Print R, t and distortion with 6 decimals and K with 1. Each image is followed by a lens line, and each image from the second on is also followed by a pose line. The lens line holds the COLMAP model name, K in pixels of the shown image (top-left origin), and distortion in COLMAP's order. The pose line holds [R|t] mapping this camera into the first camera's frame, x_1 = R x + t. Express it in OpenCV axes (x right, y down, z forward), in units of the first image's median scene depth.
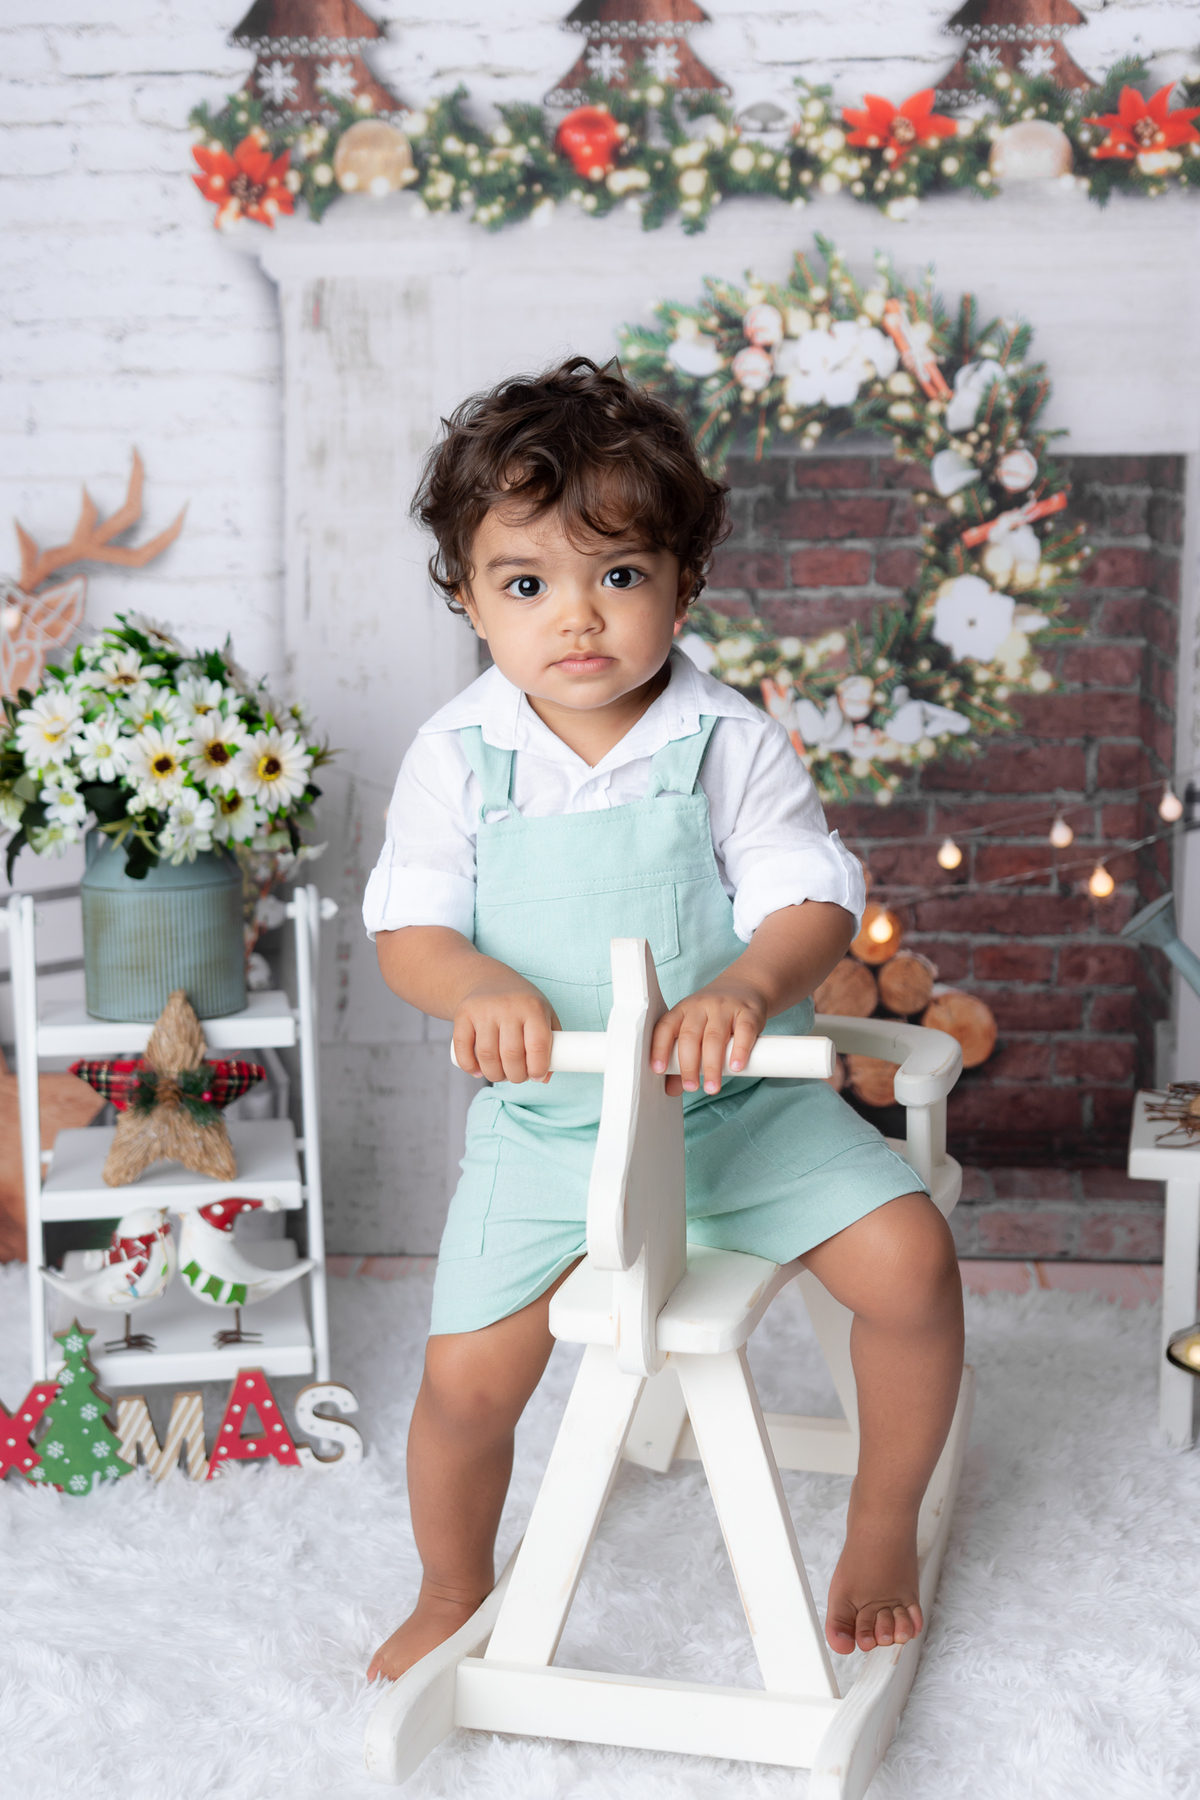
lens RADIAL K [[2385.4, 0, 598.8], [0, 2385.4, 903.8], [0, 0, 1]] dist [-0.003346, 0.000000]
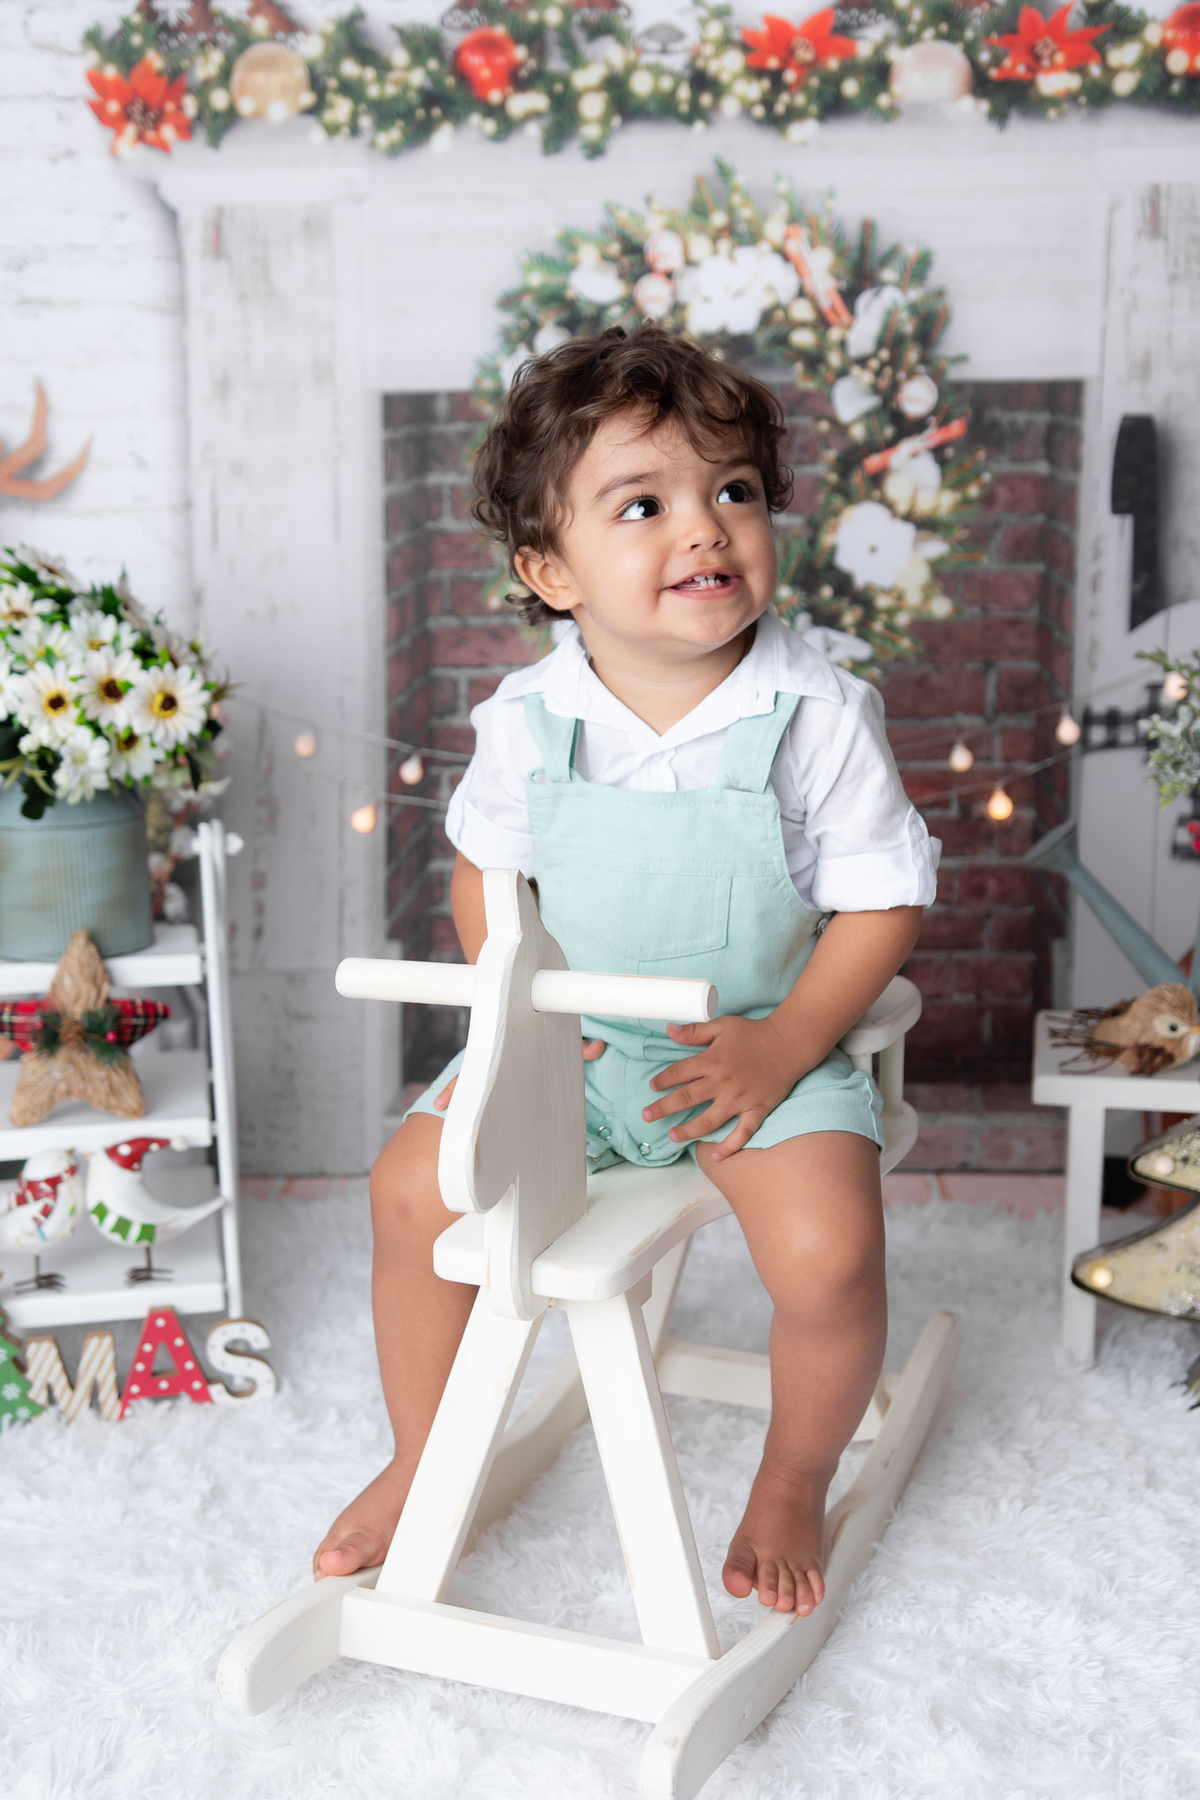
lens RADIAL K [[2112.7, 0, 591.7], [0, 2112.7, 923.5], [0, 0, 1]] dist [-0.003333, 0.000000]
pose [[0.999527, -0.012989, 0.027864, 0.010045], [0.011380, 0.998301, 0.057138, -0.012122], [-0.028559, -0.056794, 0.997977, 0.100789]]
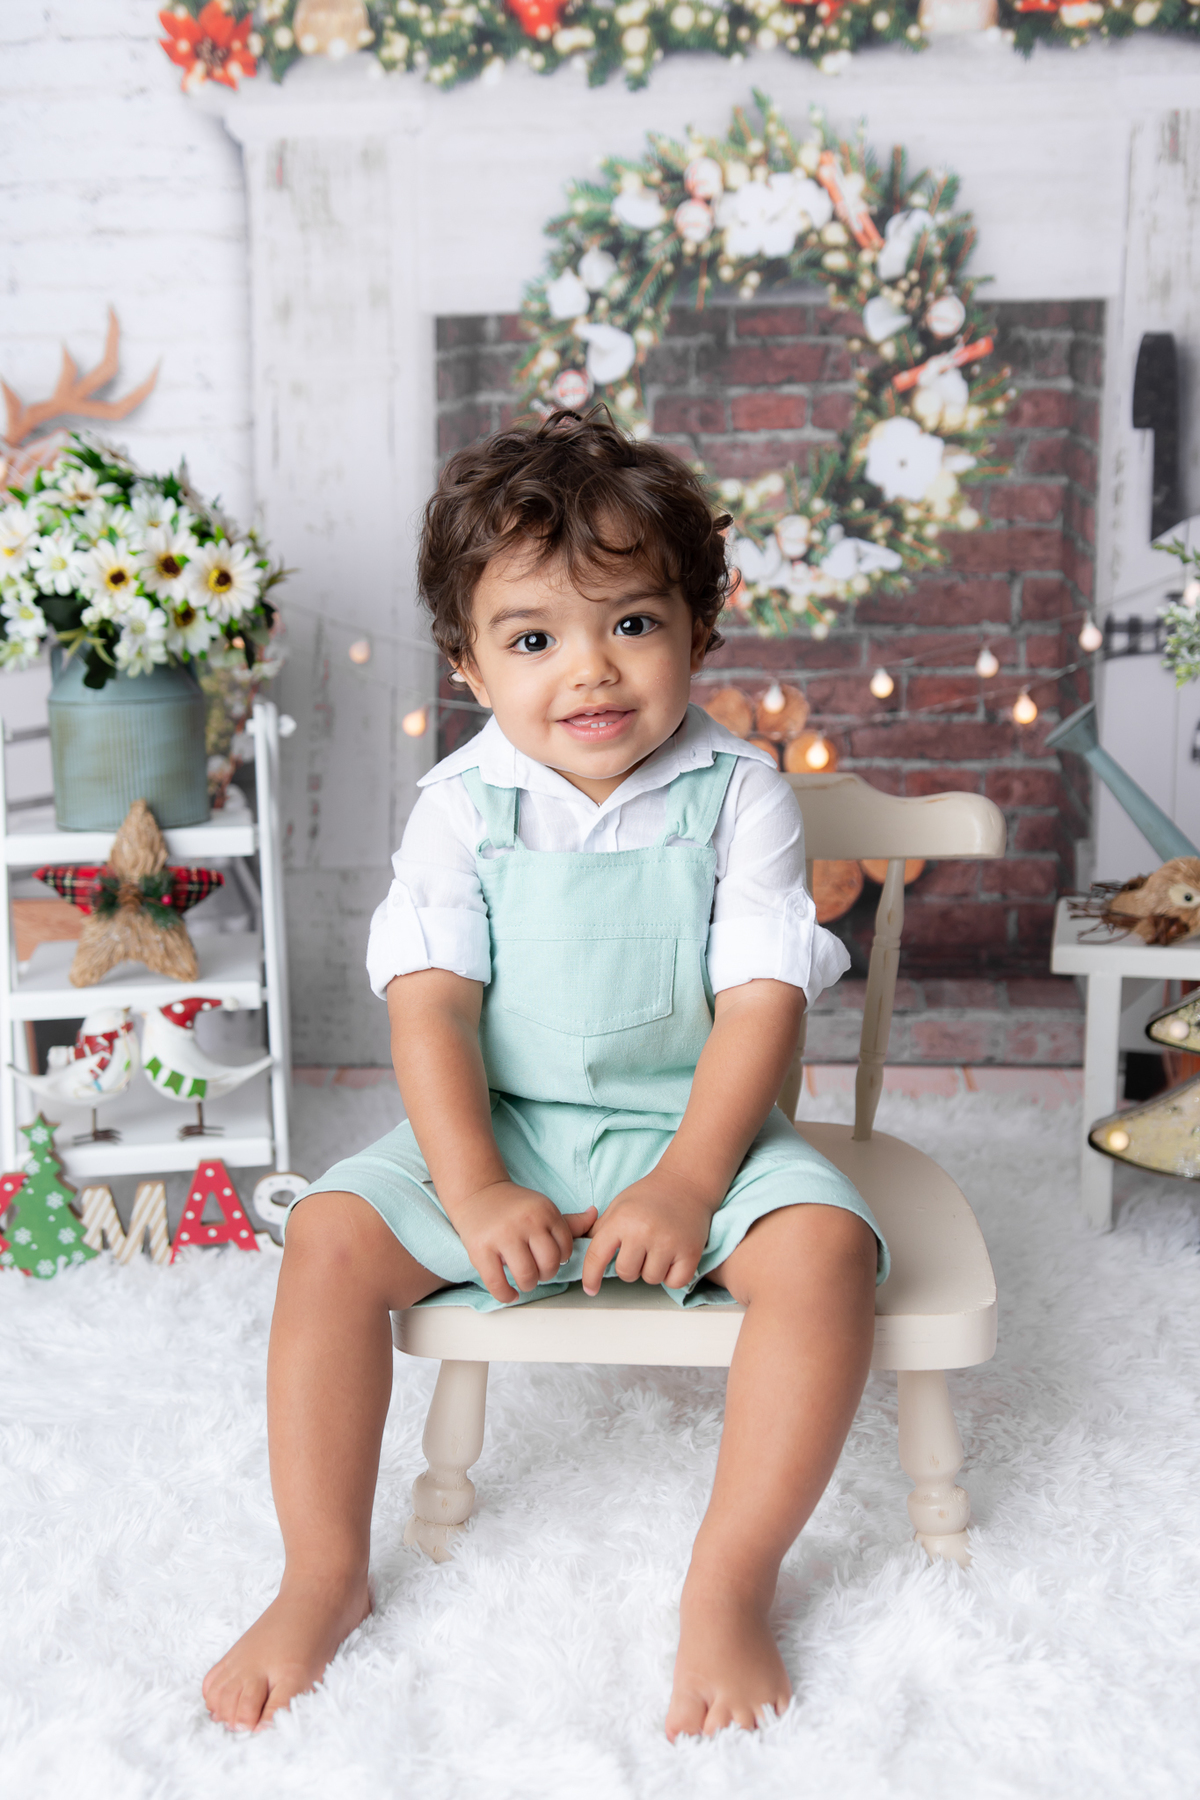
lens RADIAL K [[2008.8, 0, 594.6], [0, 2008.8, 894.7], [0, 0, 1]] dist [0.002003, 0.000000]
pose [[0.999974, -0.006563, -0.003108, 0.021620], [0.006666, 0.999393, 0.034186, 0.042194], [0.002882, -0.034206, 0.999411, 0.104450]]
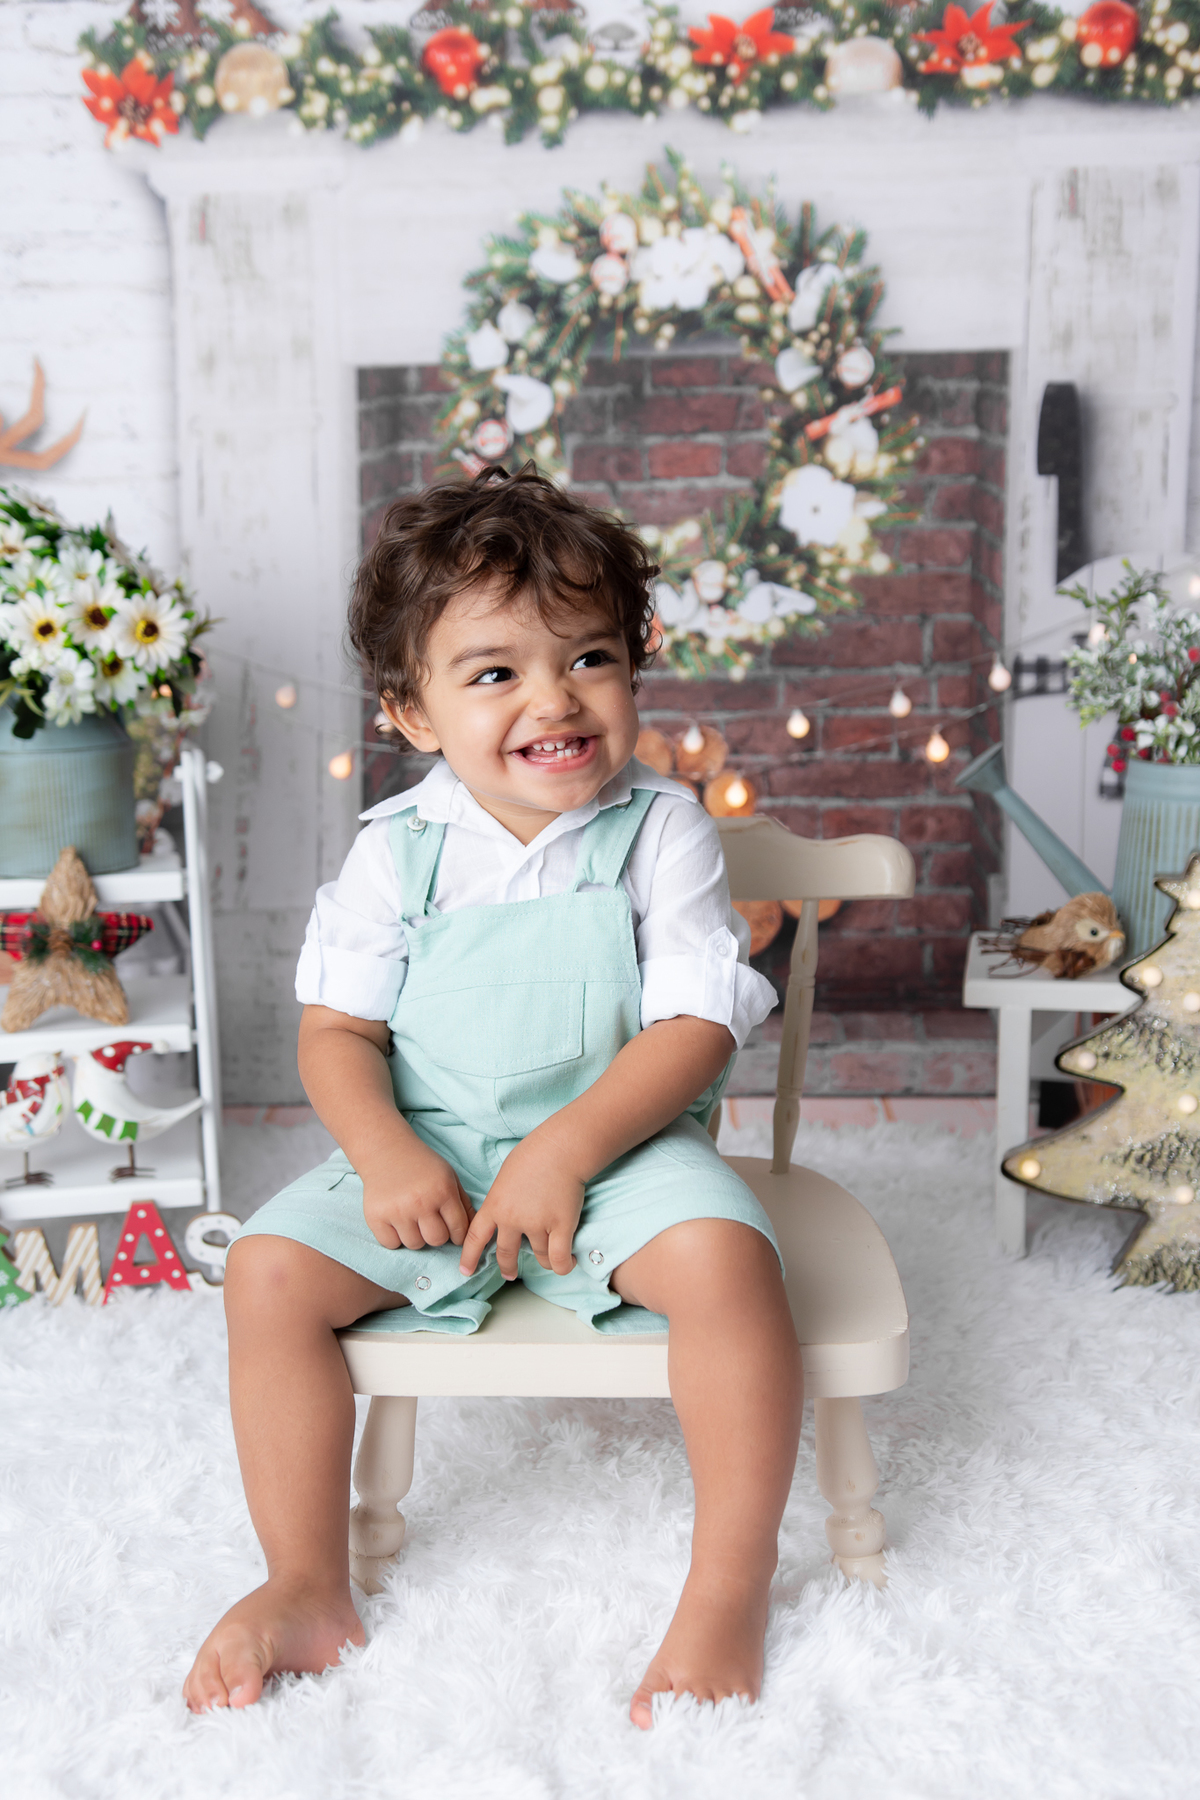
lens RADIAL K [[2008.8, 0, 587.7], [0, 2008.8, 896.8], [0, 0, 1]] dist [0.002003, 0.000000]
pose [[0.999445, -0.017016, 0.028639, 0.023965], [0.016403, 0.999634, 0.021502, 0.037015], [-0.028994, -0.021020, 0.999359, 0.087715]]
